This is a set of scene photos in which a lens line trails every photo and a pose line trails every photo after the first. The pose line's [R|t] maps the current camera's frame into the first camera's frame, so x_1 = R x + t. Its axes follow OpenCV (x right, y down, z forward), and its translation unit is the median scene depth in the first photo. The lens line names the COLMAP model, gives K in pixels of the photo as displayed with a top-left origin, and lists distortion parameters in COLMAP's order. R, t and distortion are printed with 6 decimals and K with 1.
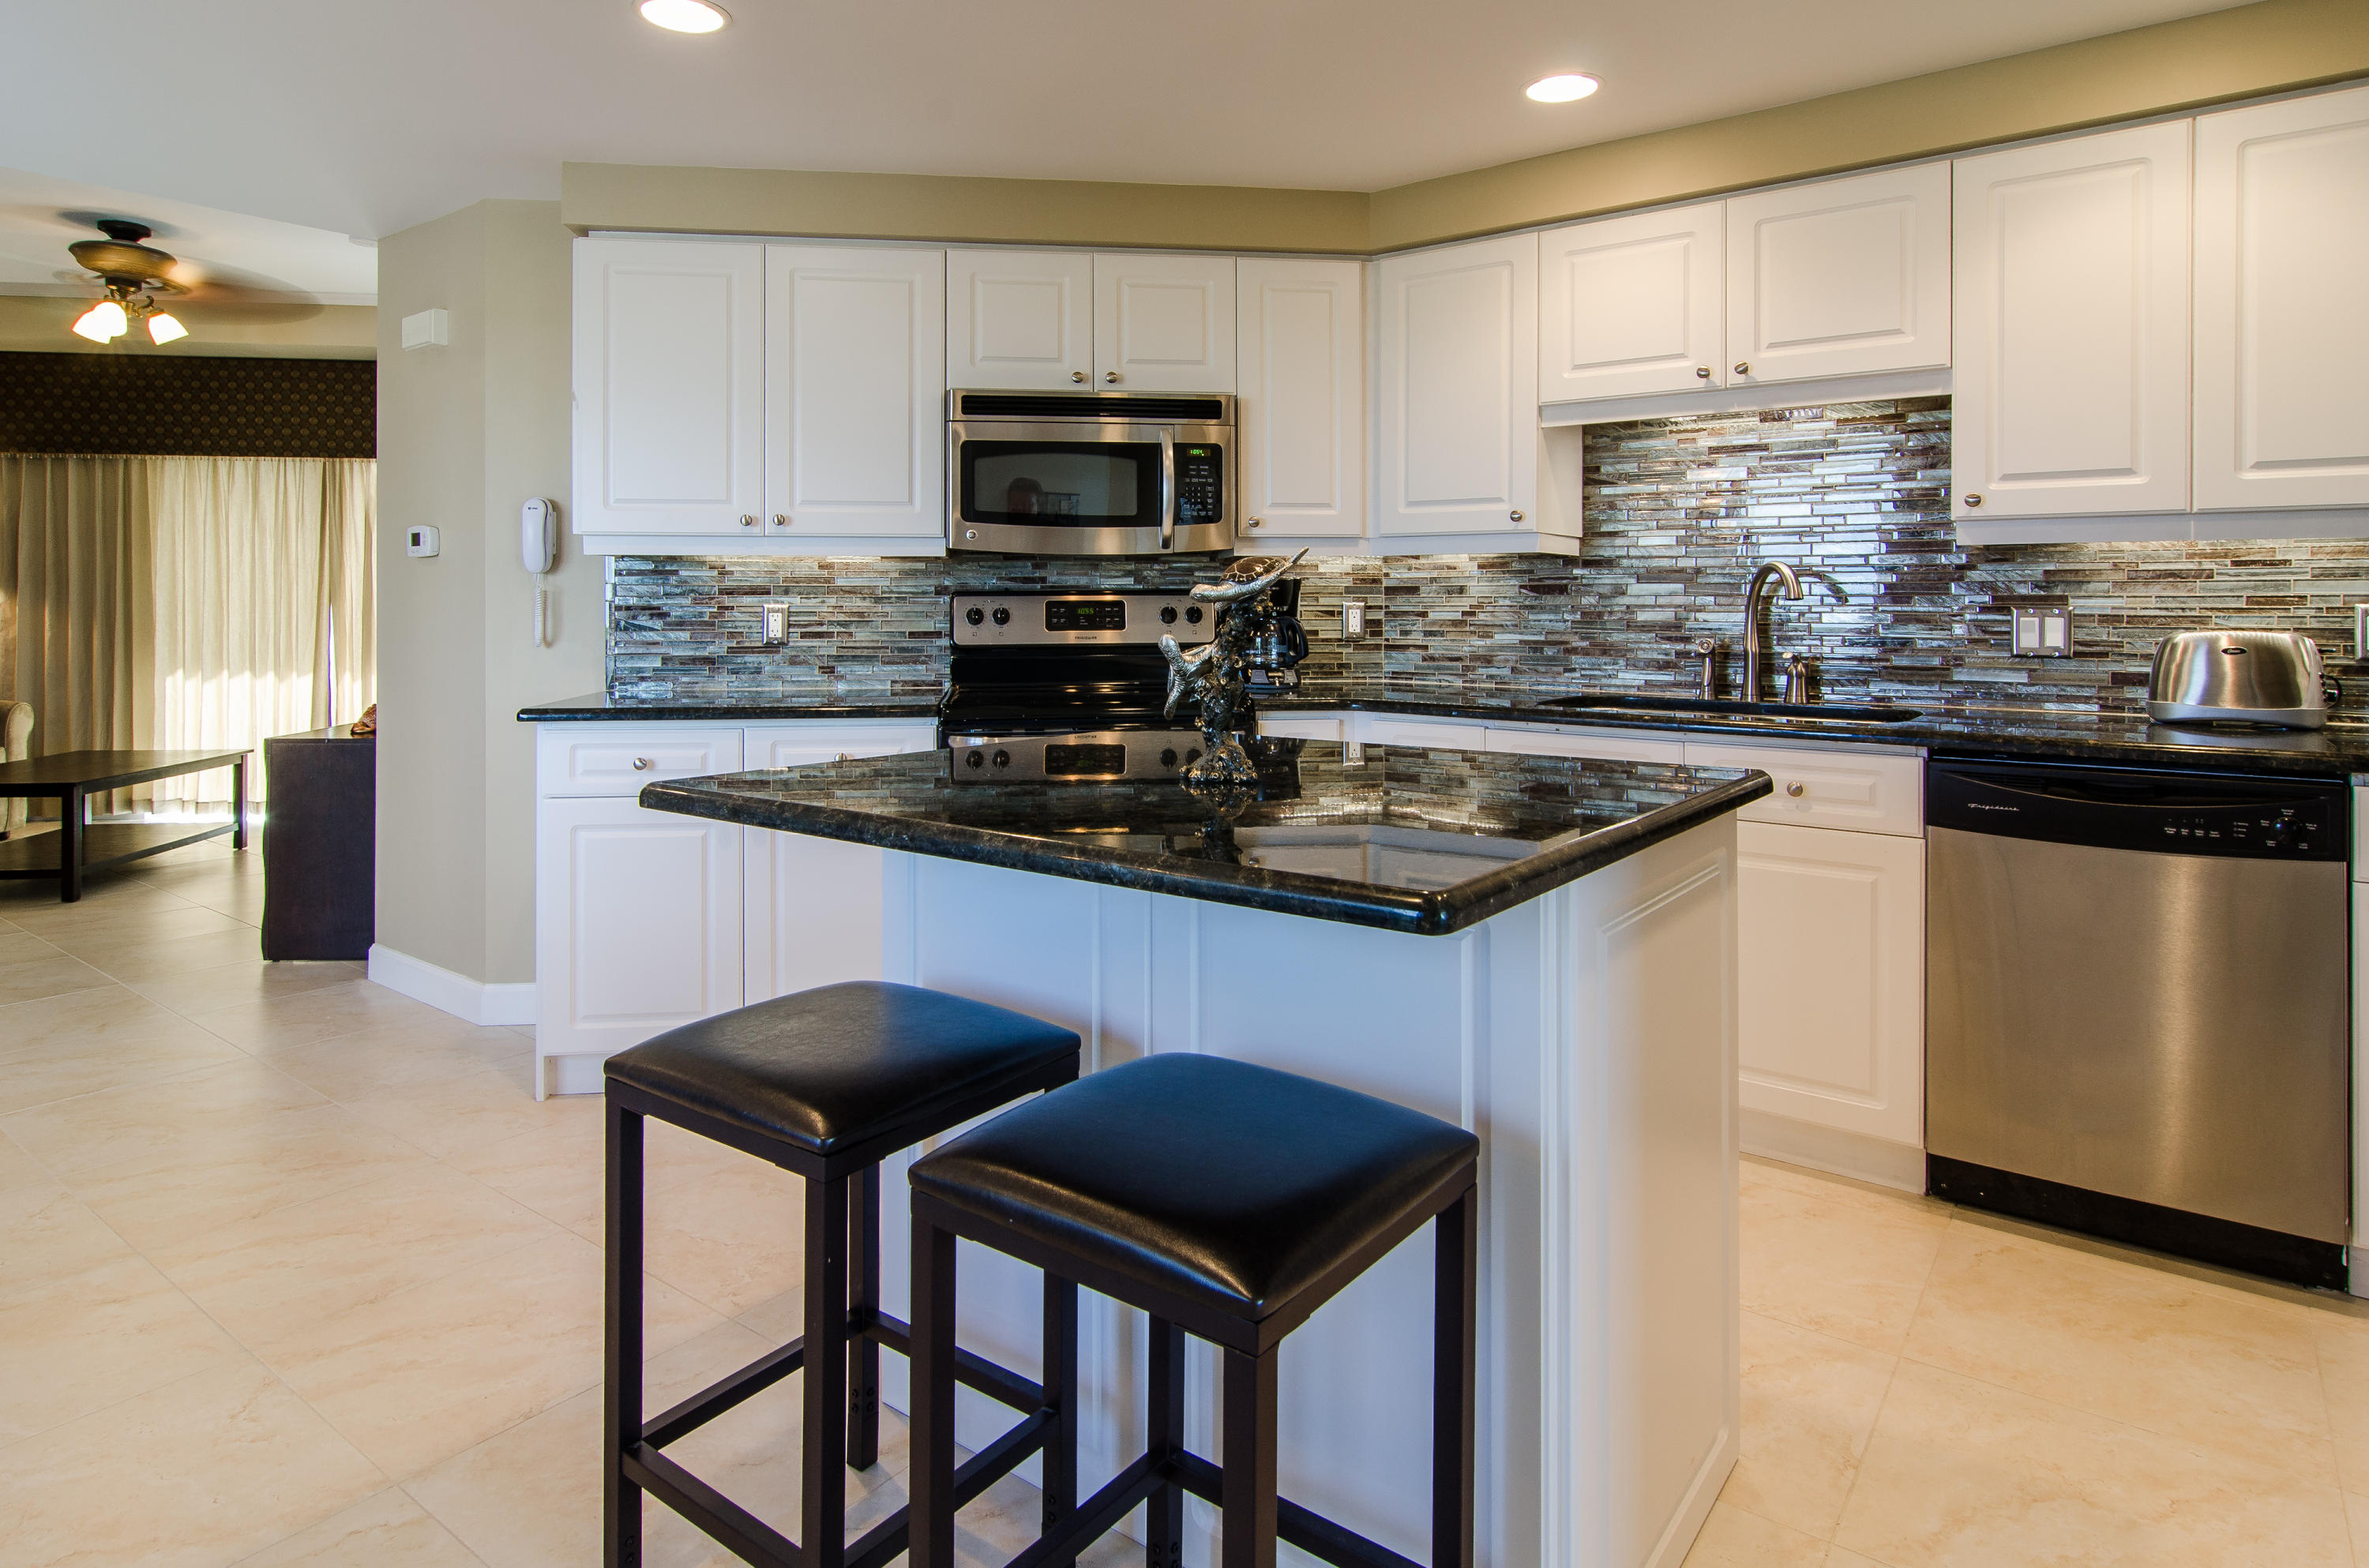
lens RADIAL K [[1315.5, 0, 1180.1], [0, 1315.5, 613.3], [0, 0, 1]] dist [0.000268, 0.000823]
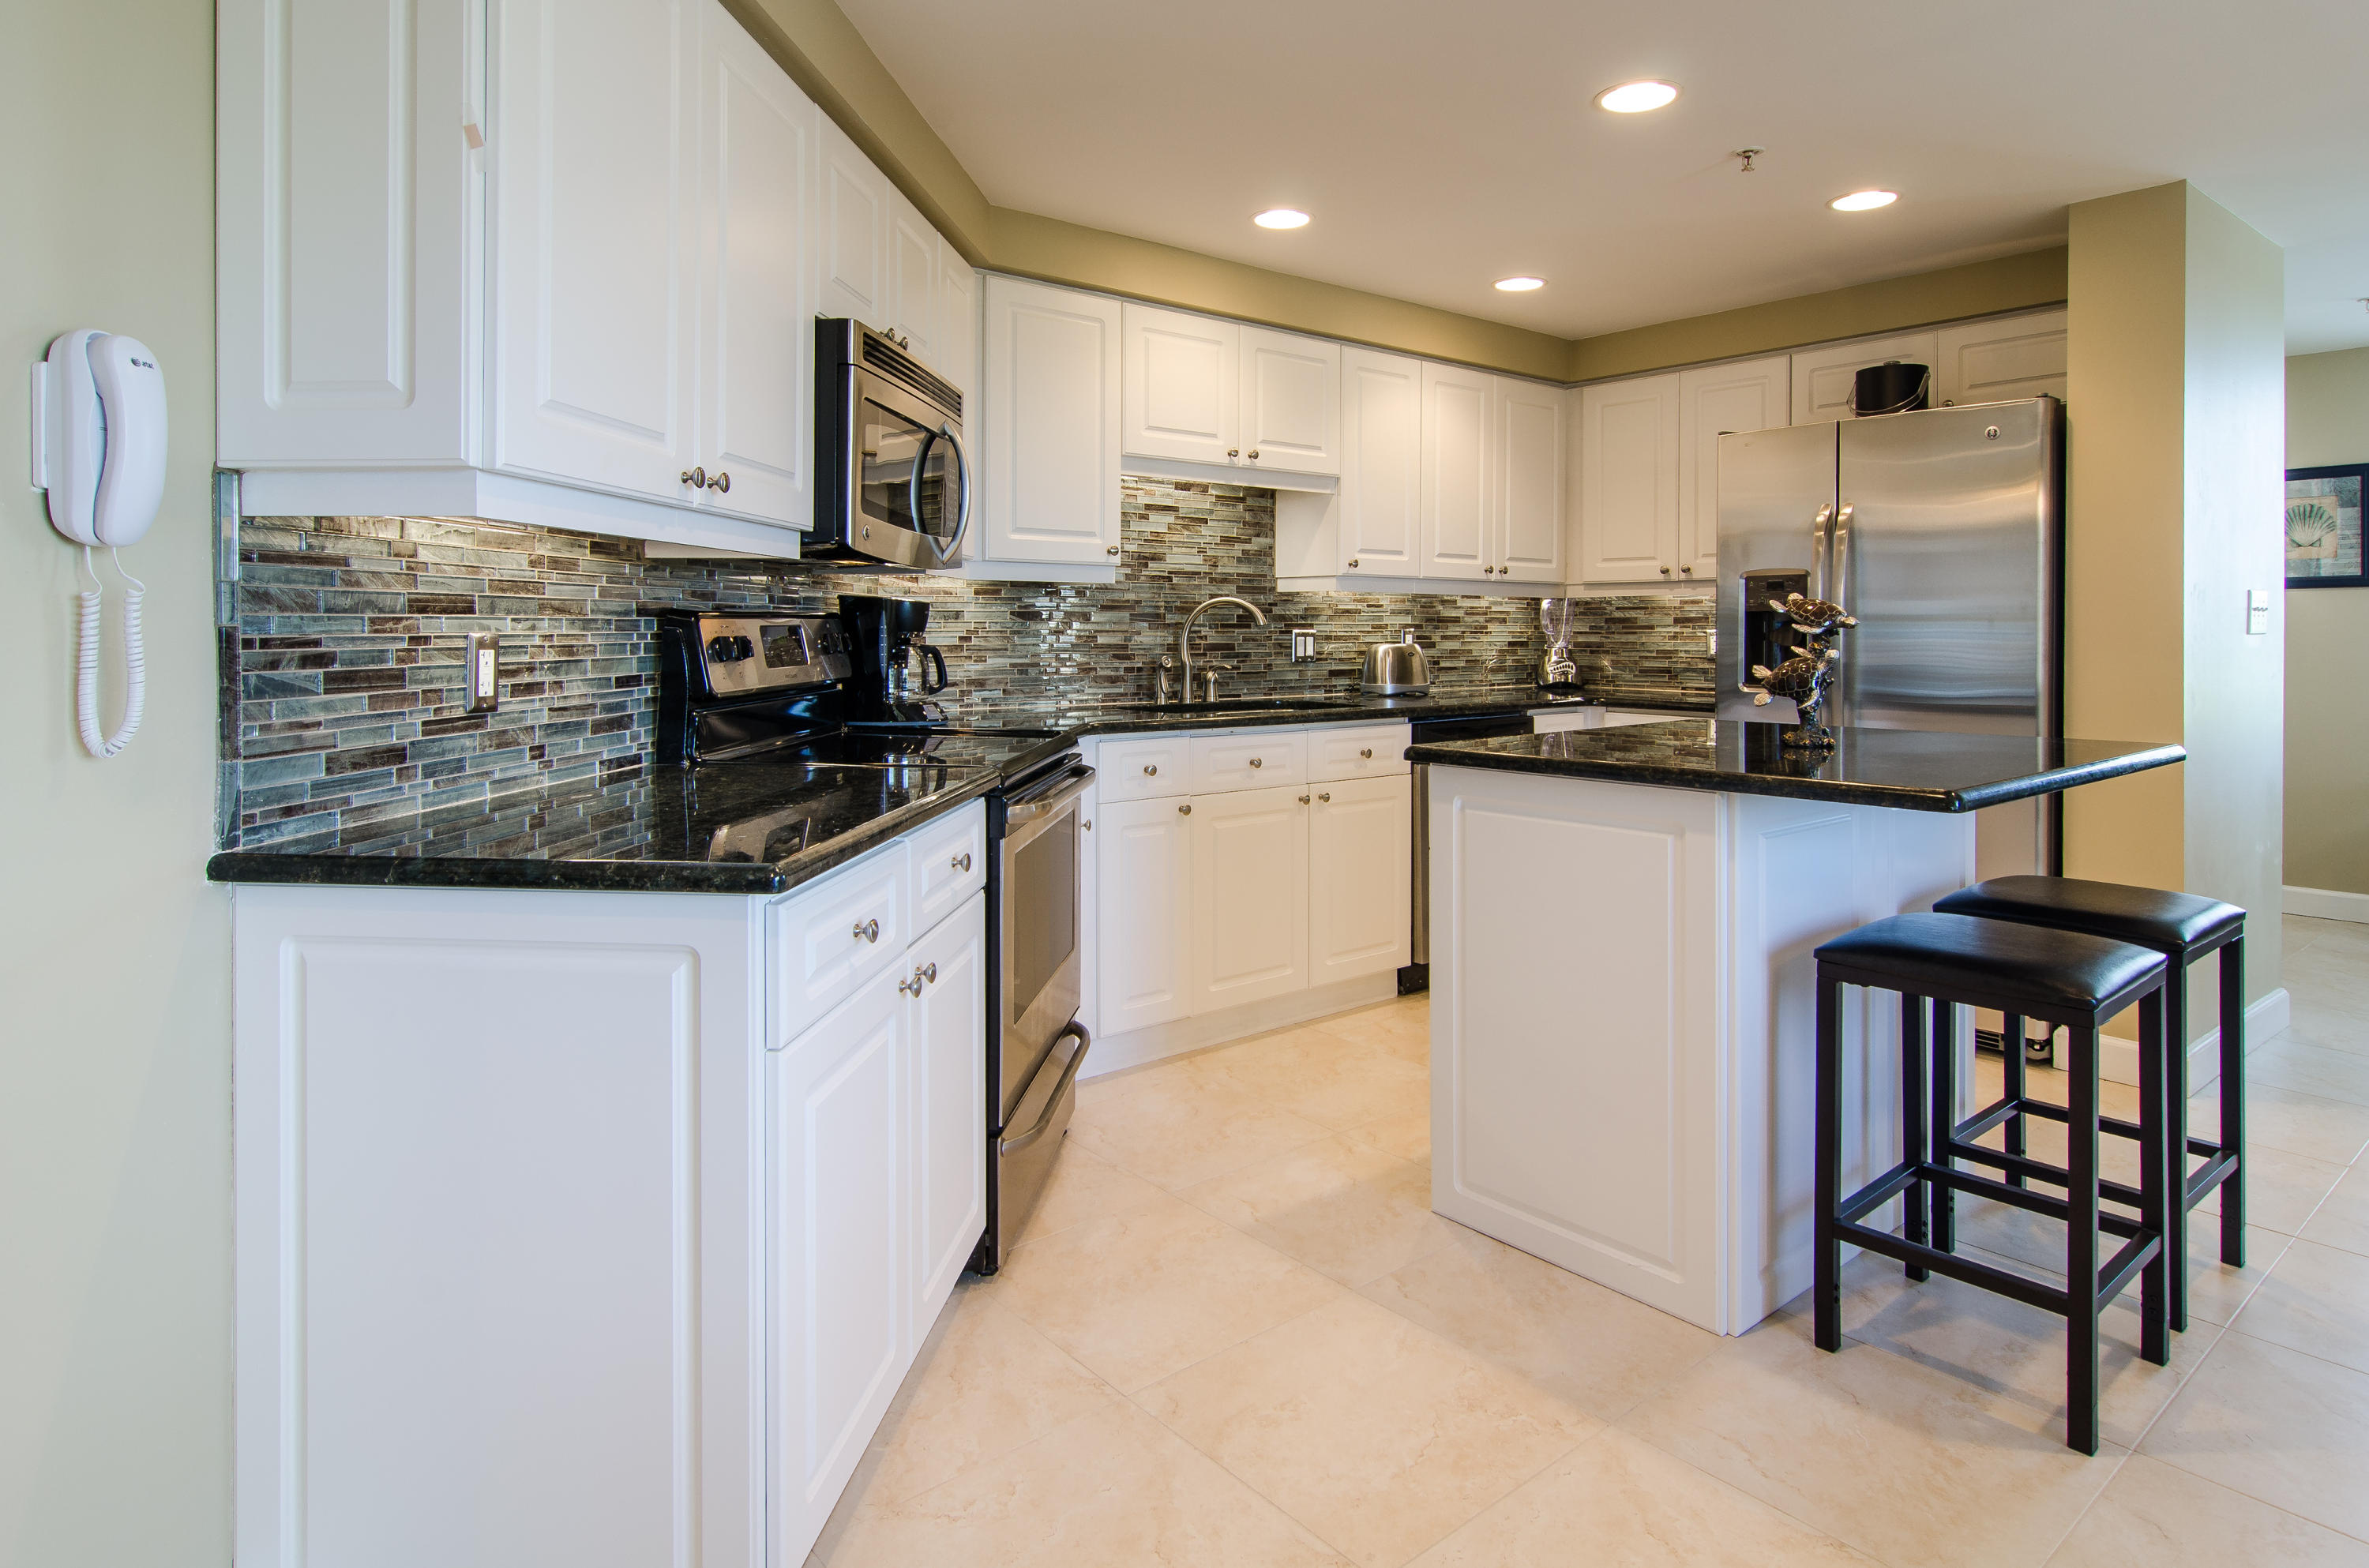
lens RADIAL K [[1314.3, 0, 1175.3], [0, 1314.3, 641.2], [0, 0, 1]] dist [0.003592, 0.000428]
pose [[0.236189, -0.010682, 0.971648, -0.745922], [0.007470, 0.999930, 0.009177, -0.006123], [-0.971678, 0.005090, 0.236253, 0.625111]]
